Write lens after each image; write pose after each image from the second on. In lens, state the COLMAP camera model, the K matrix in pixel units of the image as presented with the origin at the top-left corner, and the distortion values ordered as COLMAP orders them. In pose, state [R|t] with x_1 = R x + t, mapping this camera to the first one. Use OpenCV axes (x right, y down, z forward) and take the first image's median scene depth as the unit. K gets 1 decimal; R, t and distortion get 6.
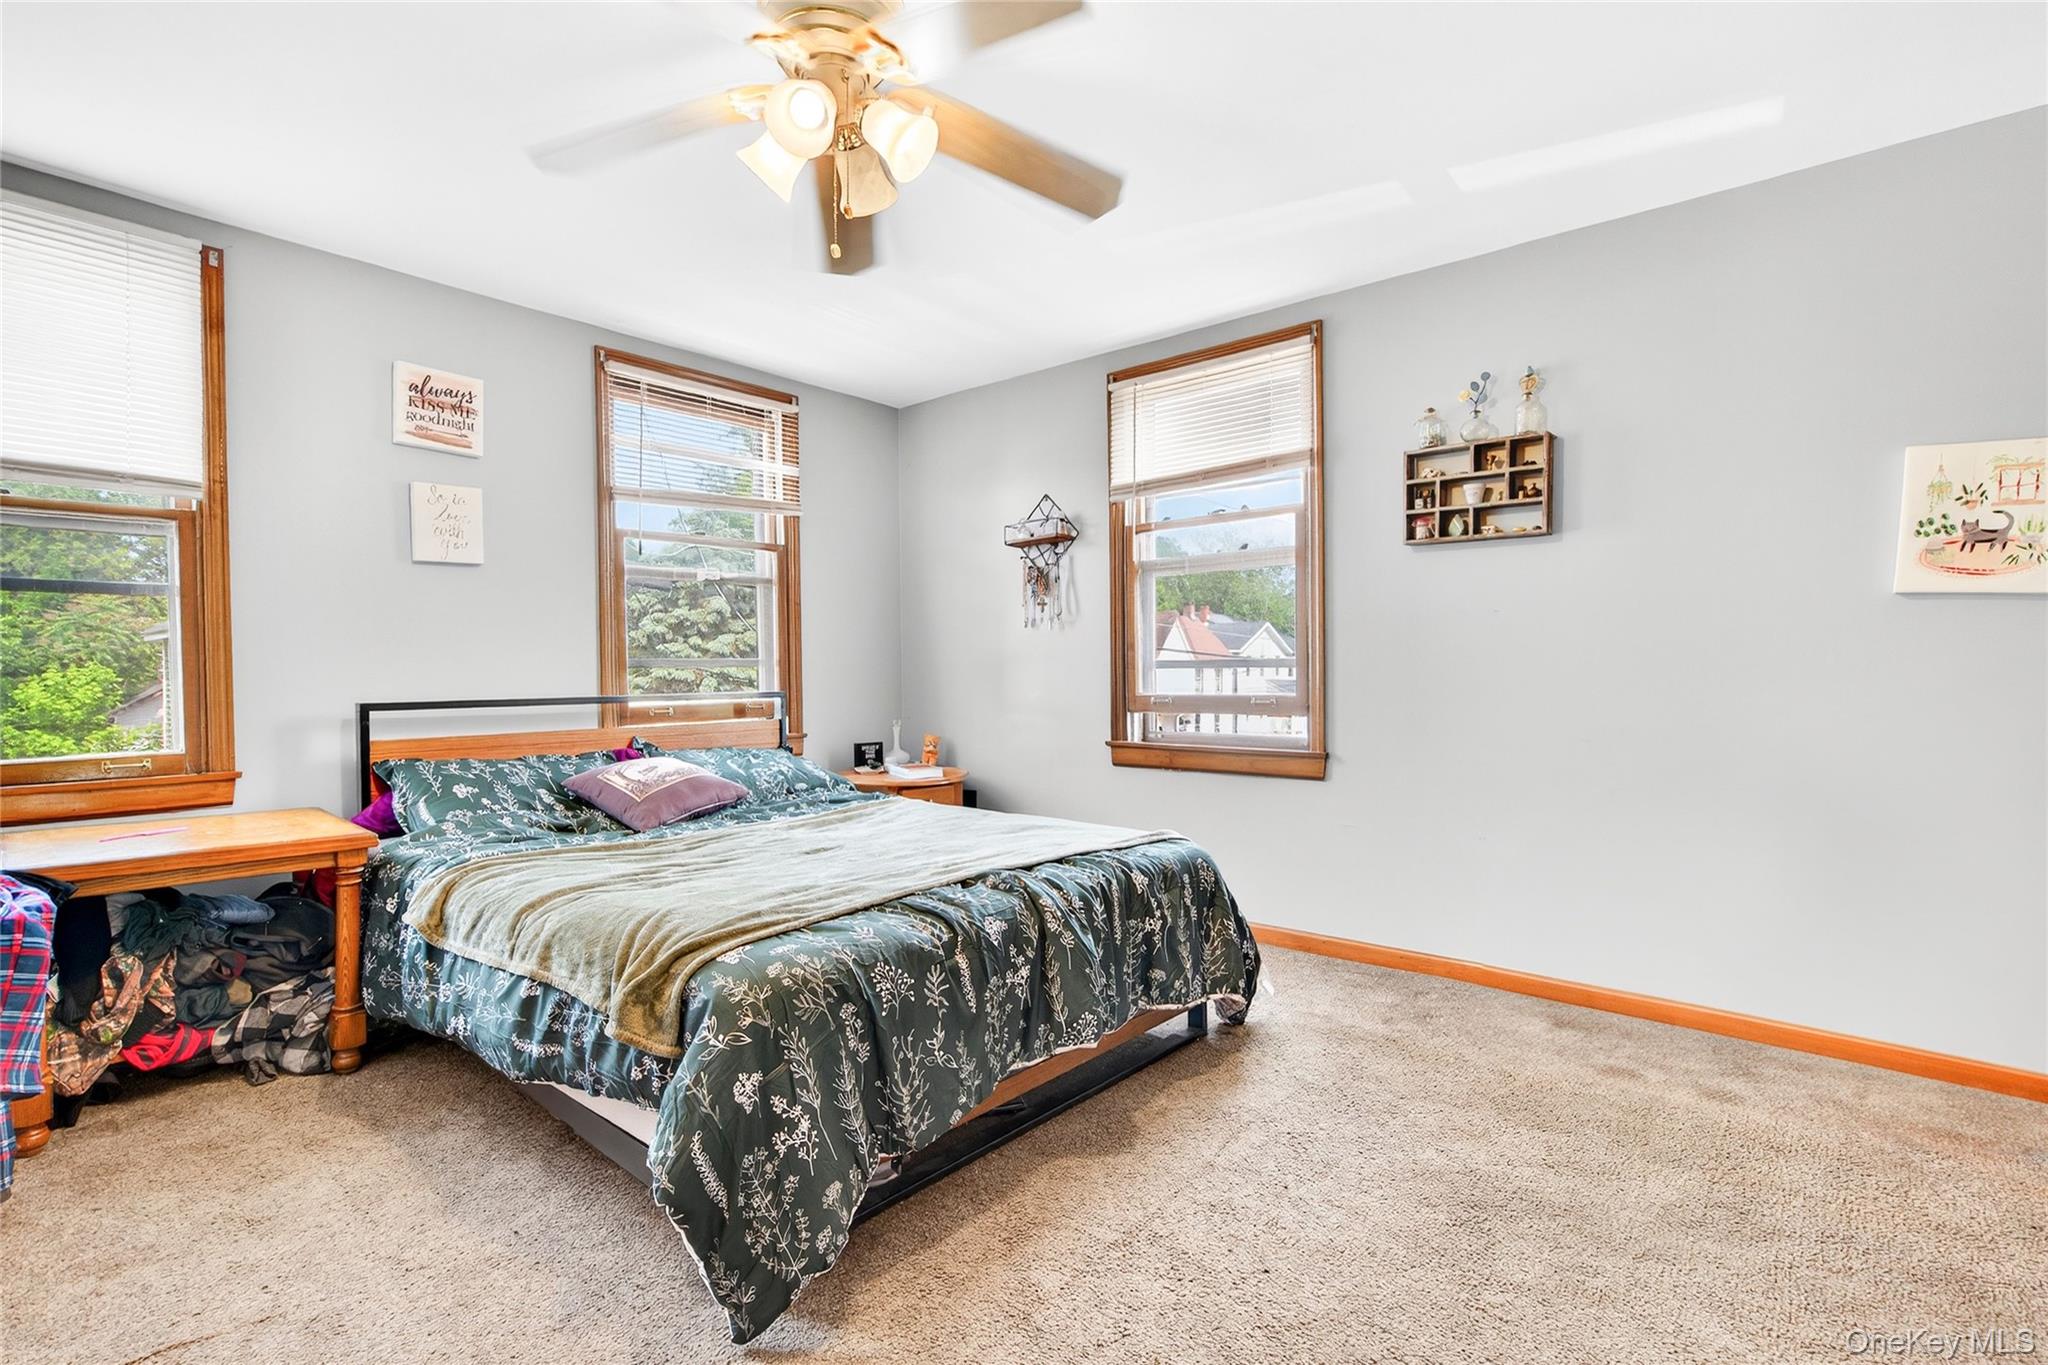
lens RADIAL K [[923.7, 0, 1036.9], [0, 923.7, 680.4], [0, 0, 1]] dist [-0.000086, -0.000807]
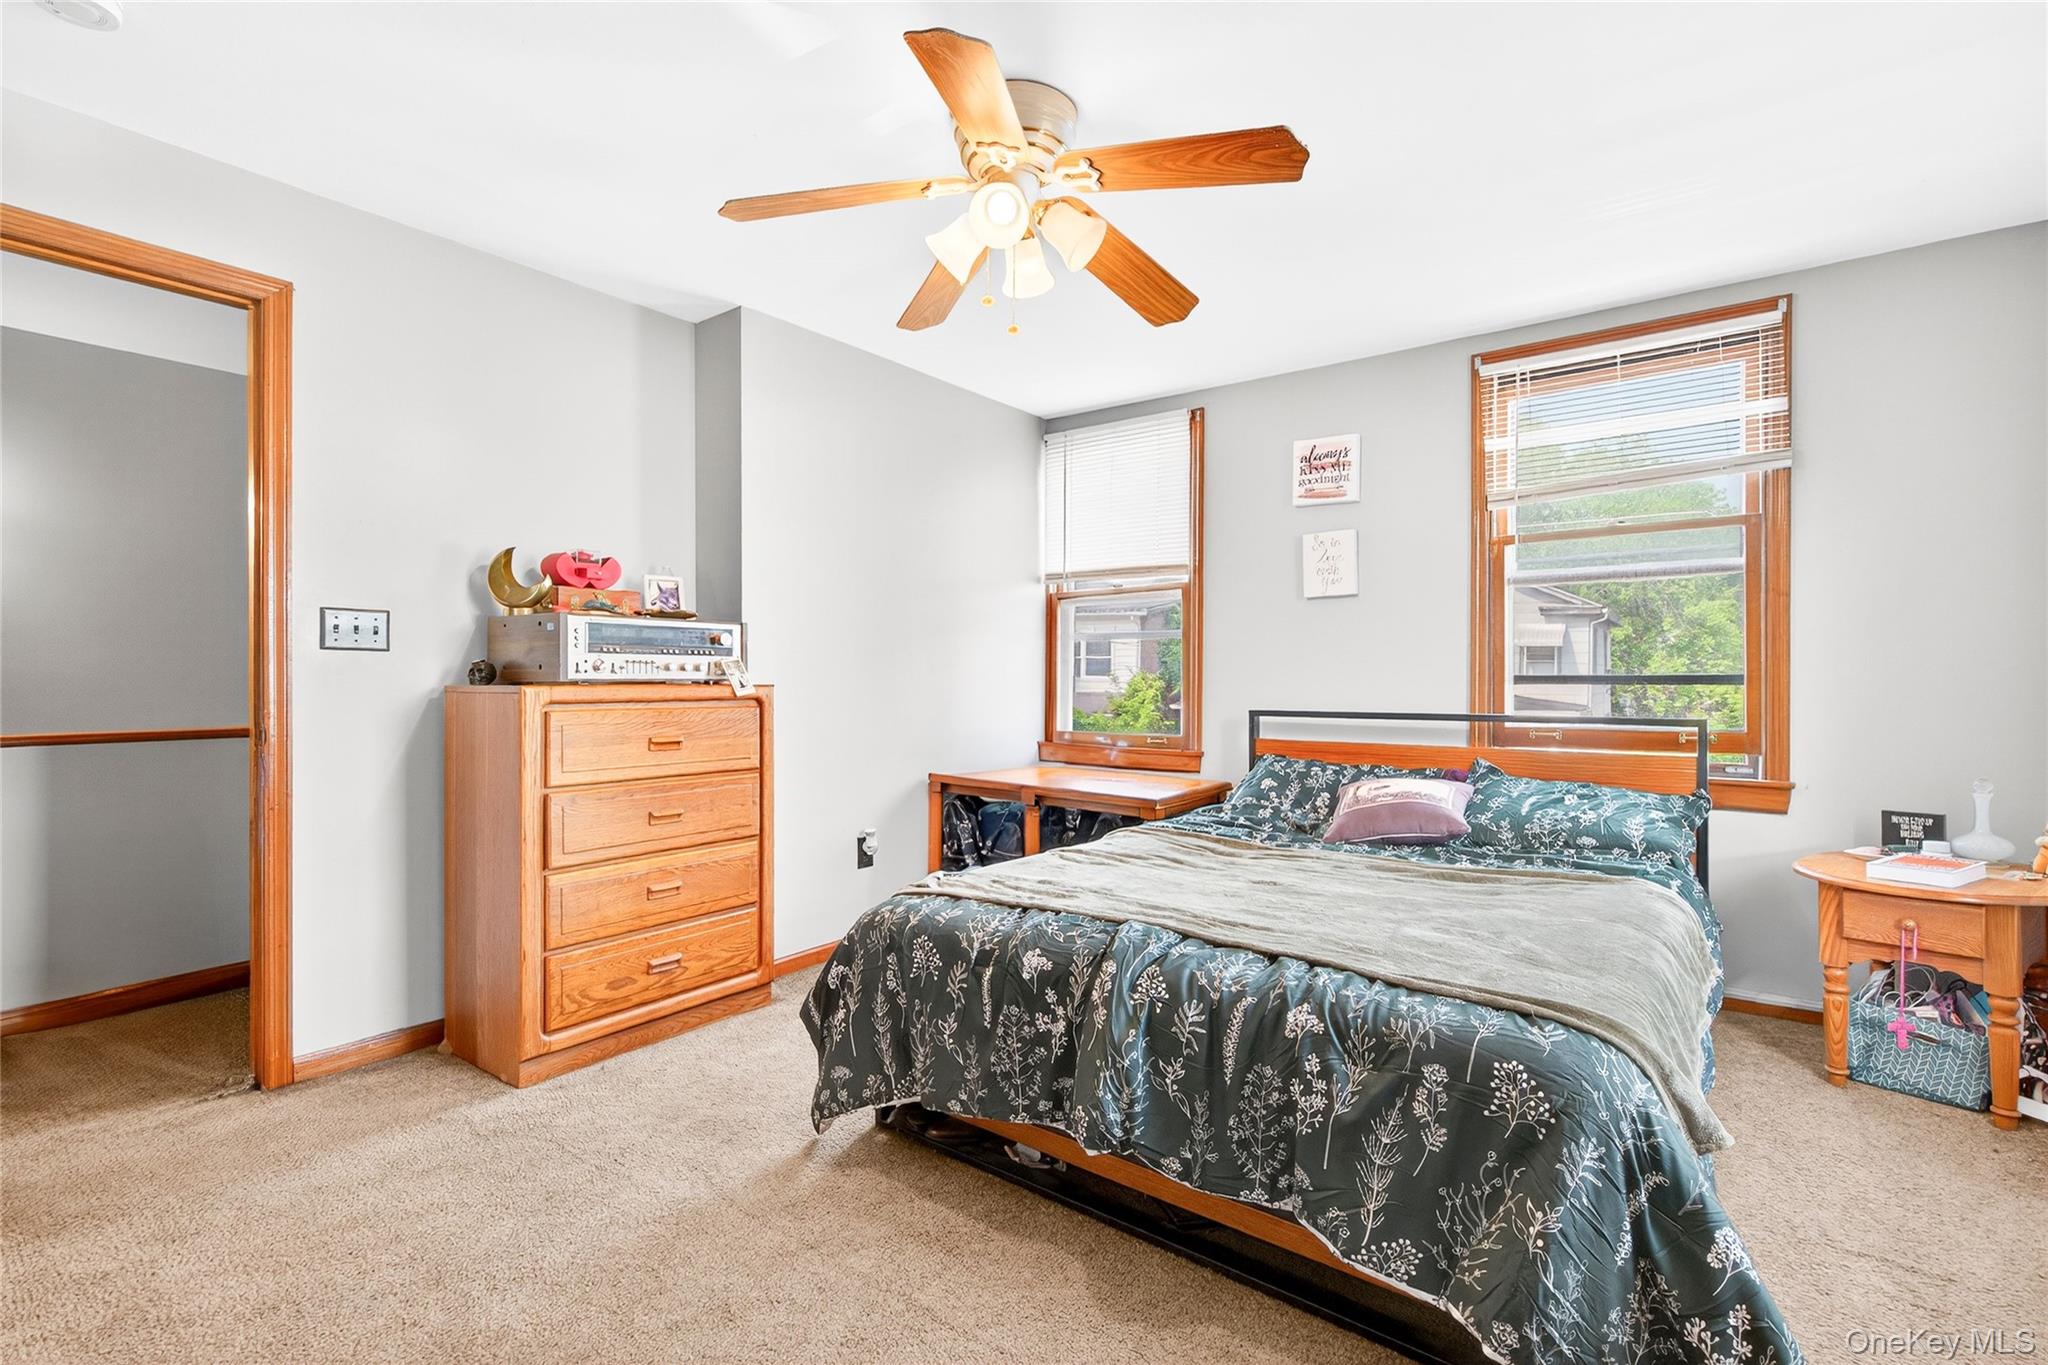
lens RADIAL K [[923.7, 0, 1036.9], [0, 923.7, 680.4], [0, 0, 1]] dist [-0.000086, -0.000807]
pose [[0.072627, 0.006634, -0.997337, 0.544172], [-0.015289, 0.999868, 0.005537, -0.019393], [0.997242, 0.014846, 0.072719, 0.549625]]
